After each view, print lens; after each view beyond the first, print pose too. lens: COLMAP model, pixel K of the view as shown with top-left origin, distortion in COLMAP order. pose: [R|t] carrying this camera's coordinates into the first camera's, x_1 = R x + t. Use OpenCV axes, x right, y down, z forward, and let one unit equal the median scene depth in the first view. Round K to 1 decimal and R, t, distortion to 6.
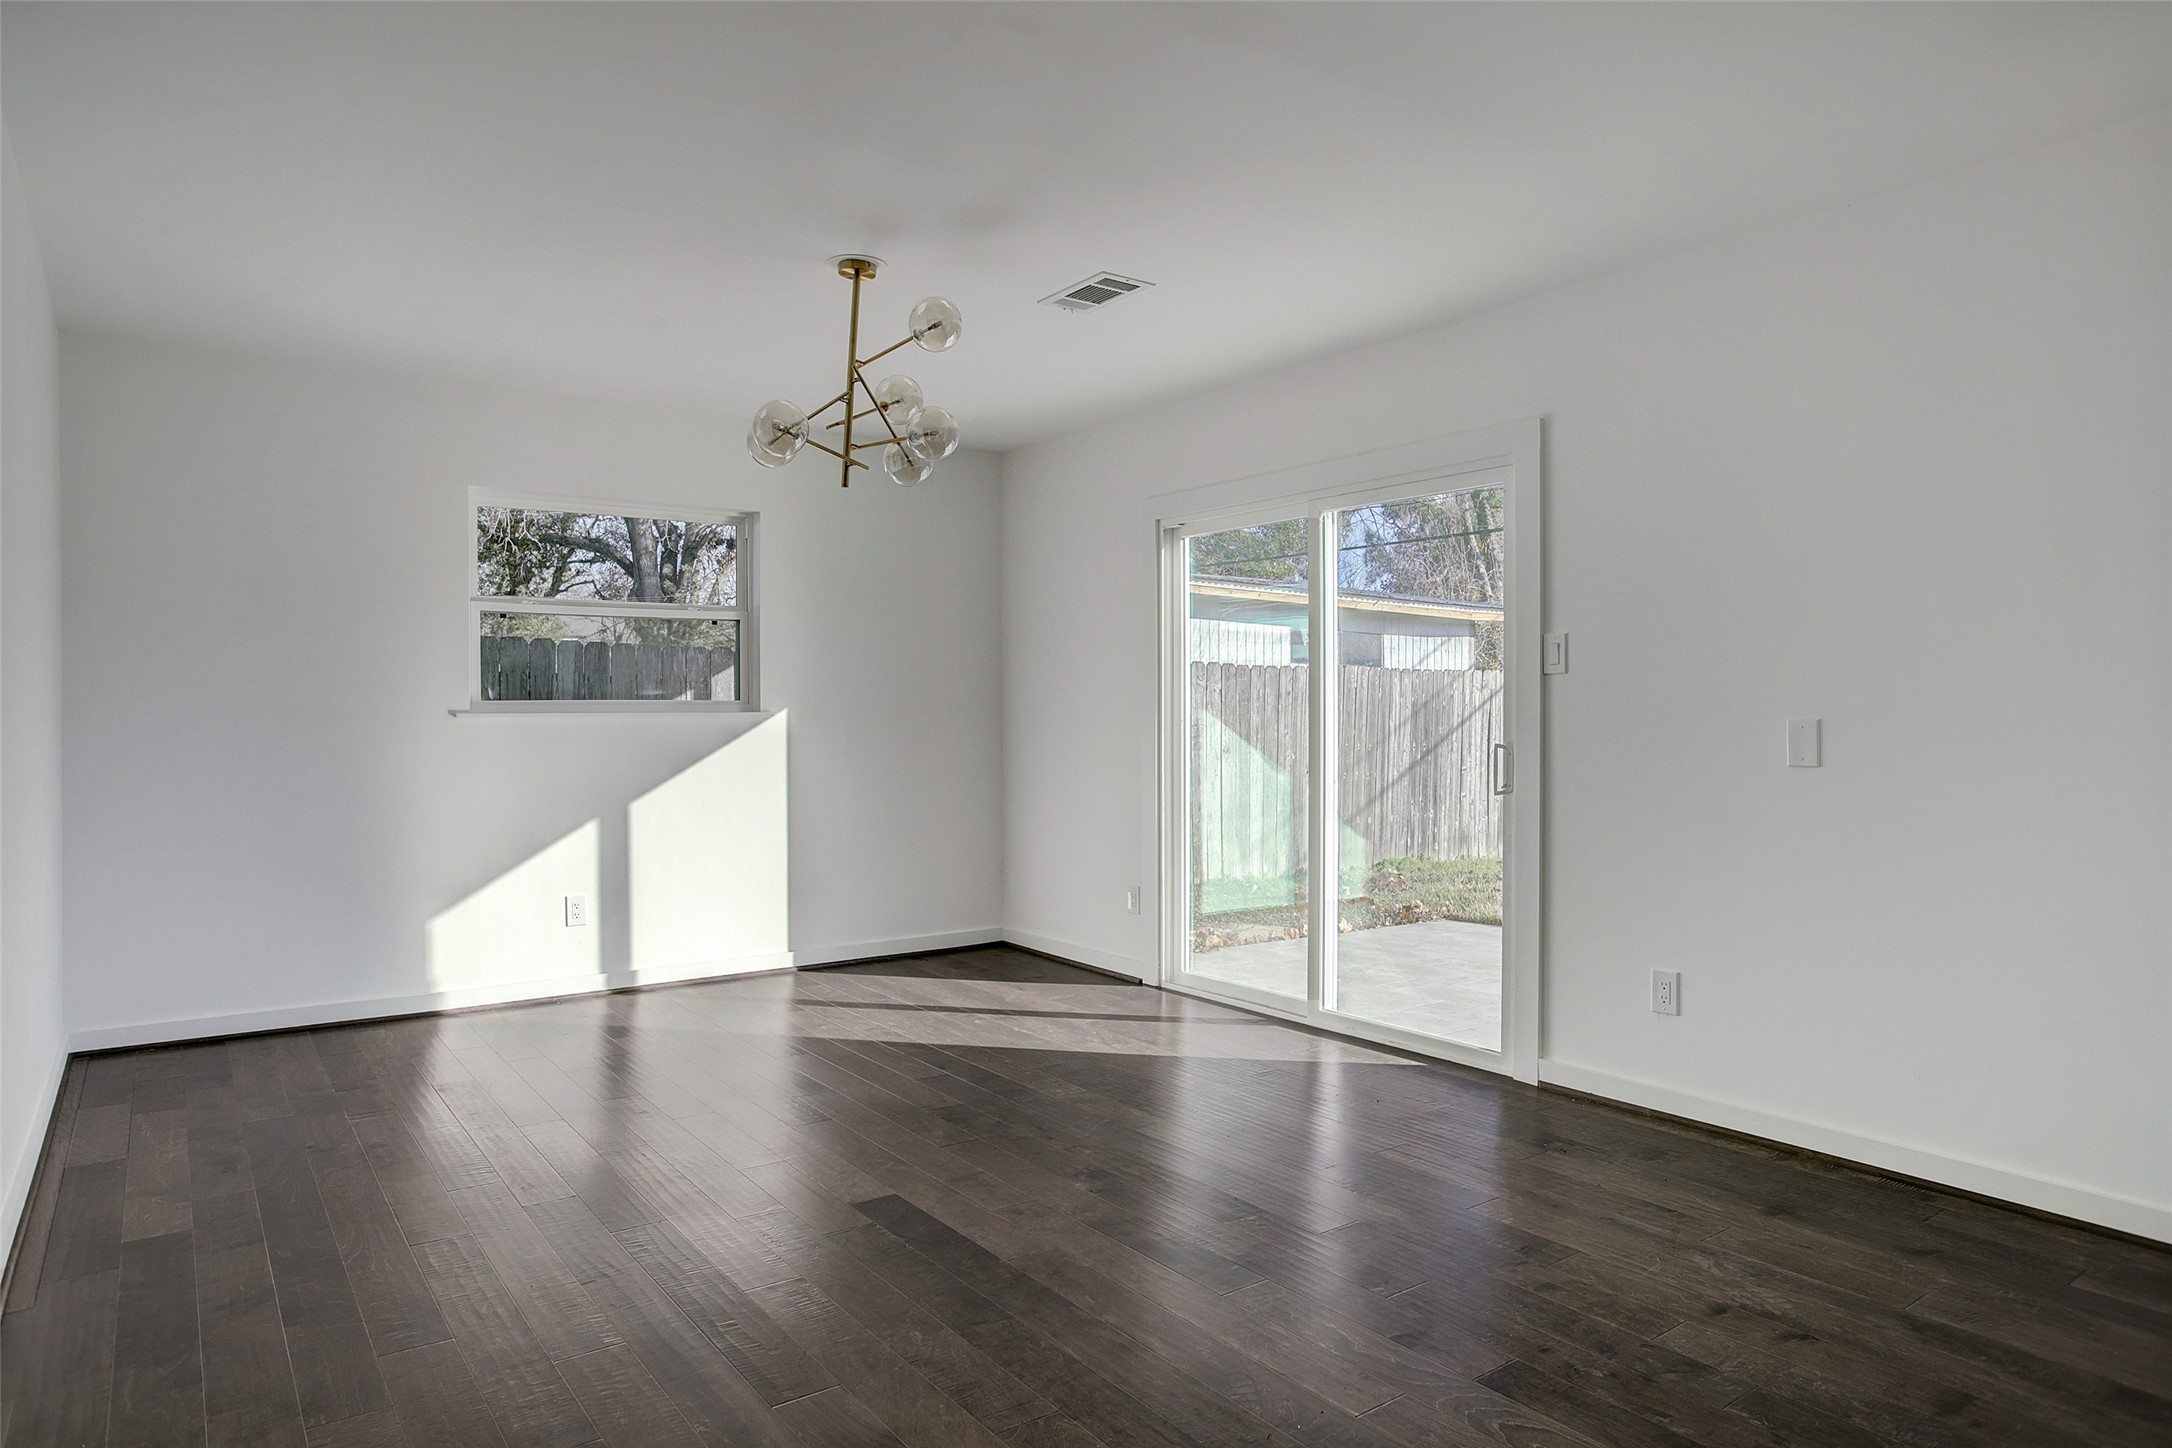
lens RADIAL K [[1323.3, 0, 1086.0], [0, 1323.3, 724.0], [0, 0, 1]] dist [-0.001095, 0.000394]
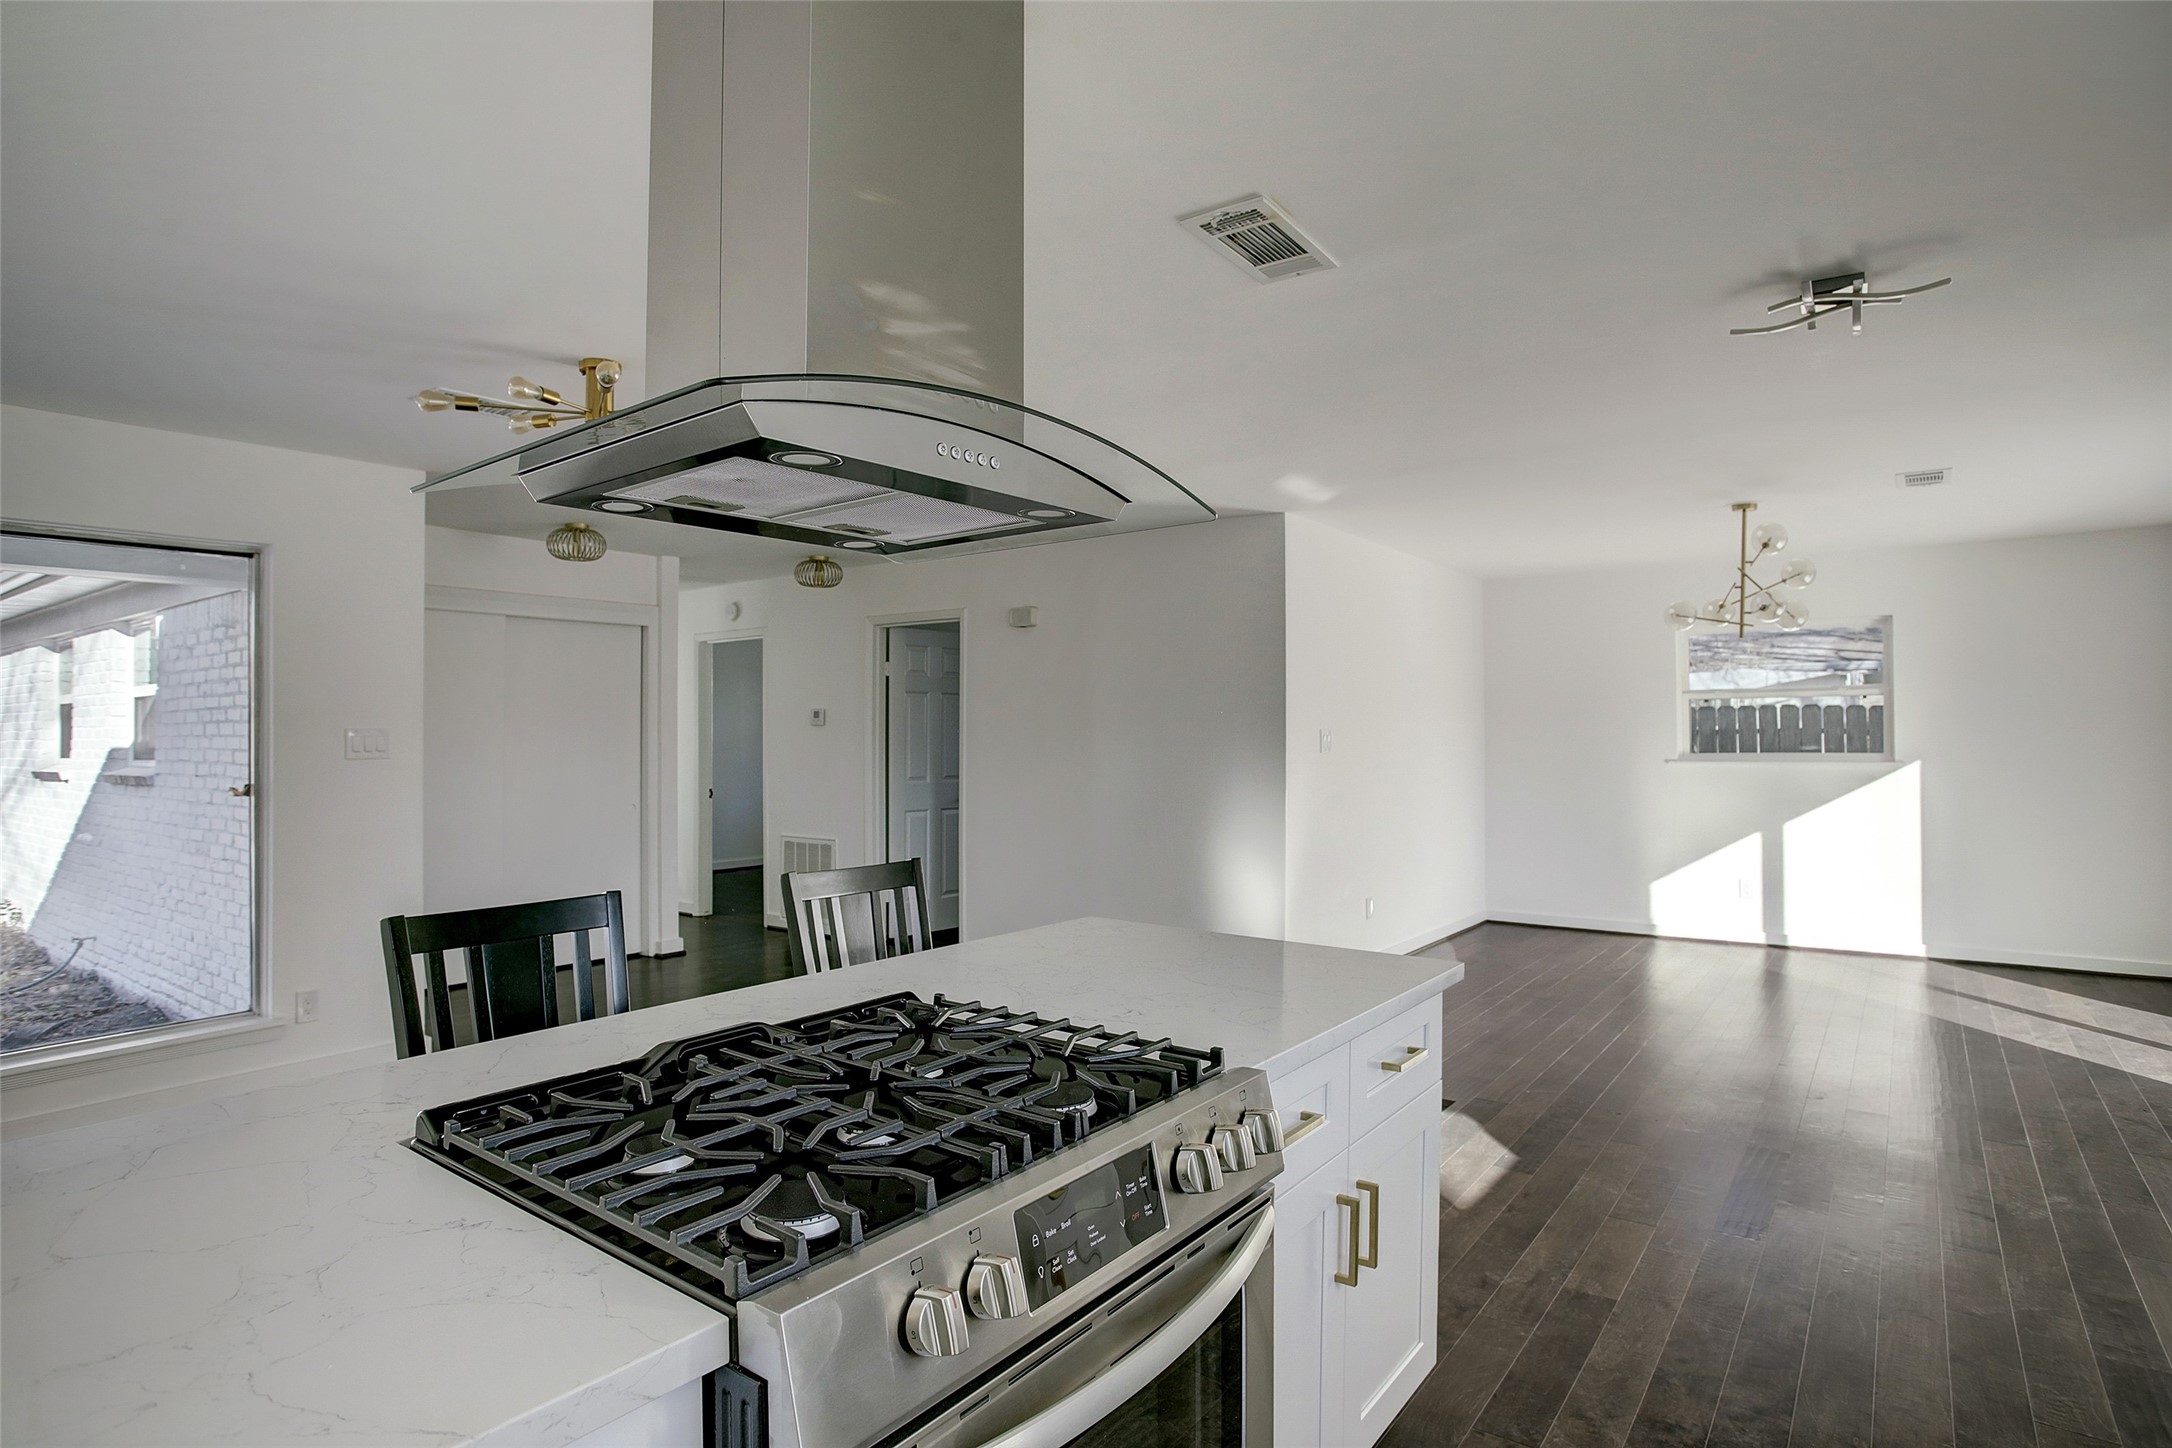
lens RADIAL K [[1099.5, 0, 1080.3], [0, 1099.5, 729.1], [0, 0, 1]] dist [0.000637, 0.000104]
pose [[0.331957, -0.007360, -0.943266, 0.570410], [0.002042, 0.999973, -0.007084, -0.038922], [0.943292, 0.000425, 0.331963, -0.166418]]
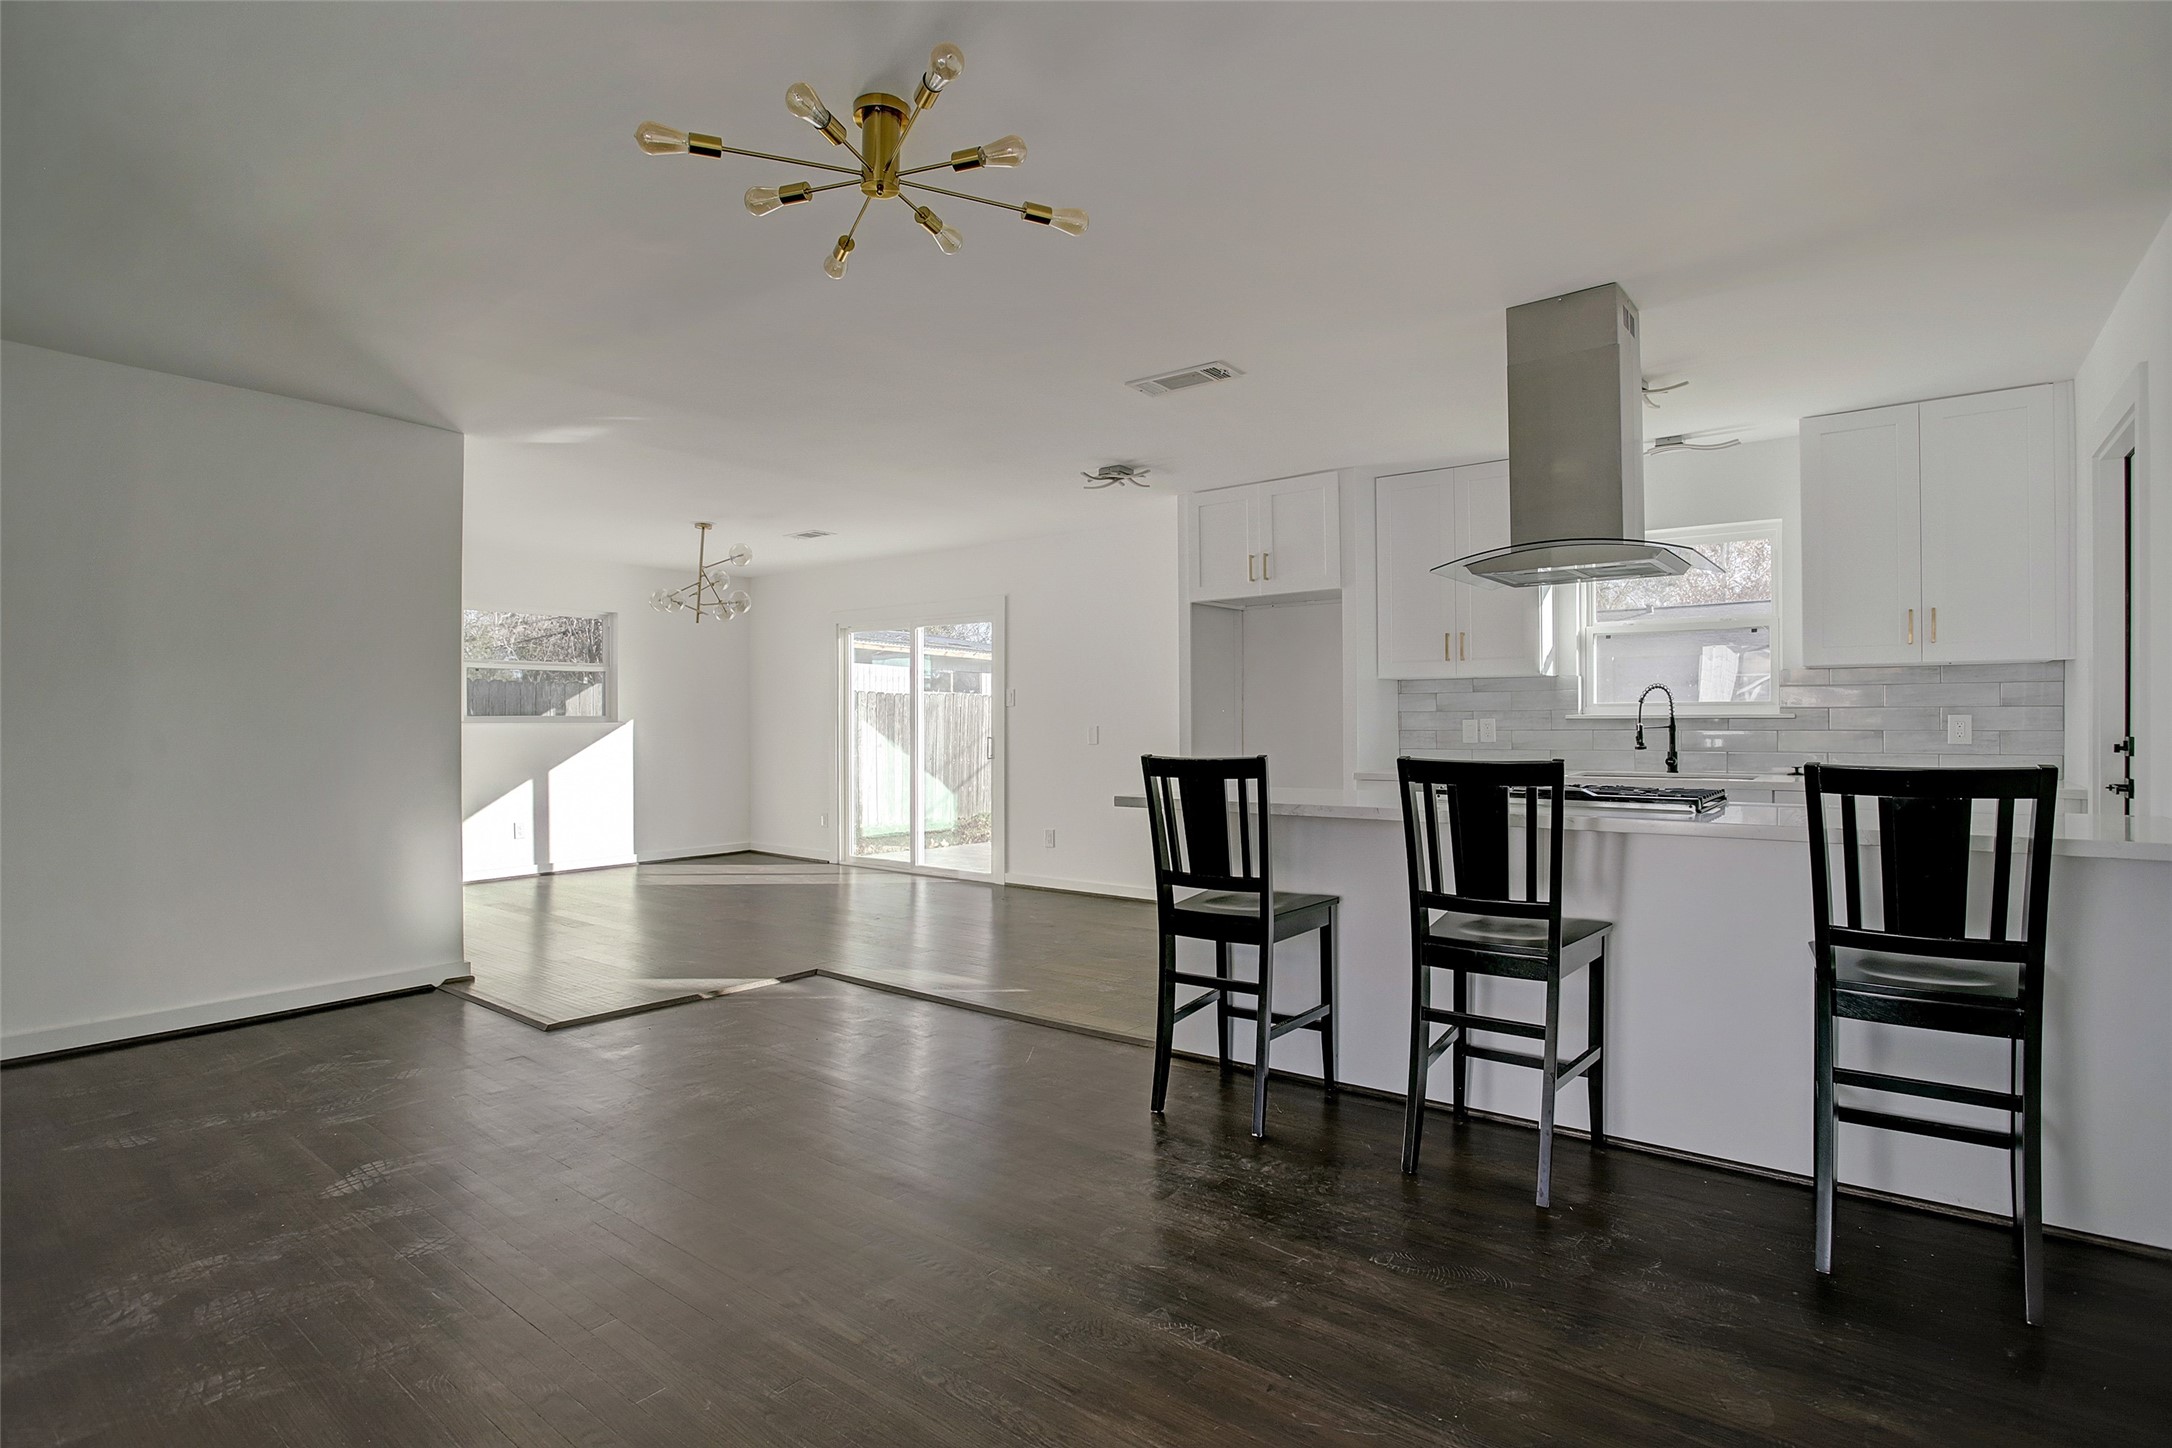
lens RADIAL K [[1057.8, 0, 1086.0], [0, 1057.8, 724.0], [0, 0, 1]] dist [-0.091268, -0.000024]
pose [[0.957717, -0.002005, 0.287704, -0.040197], [0.003786, 0.999977, -0.005634, 0.003608], [-0.287686, 0.006485, 0.957703, -0.594291]]
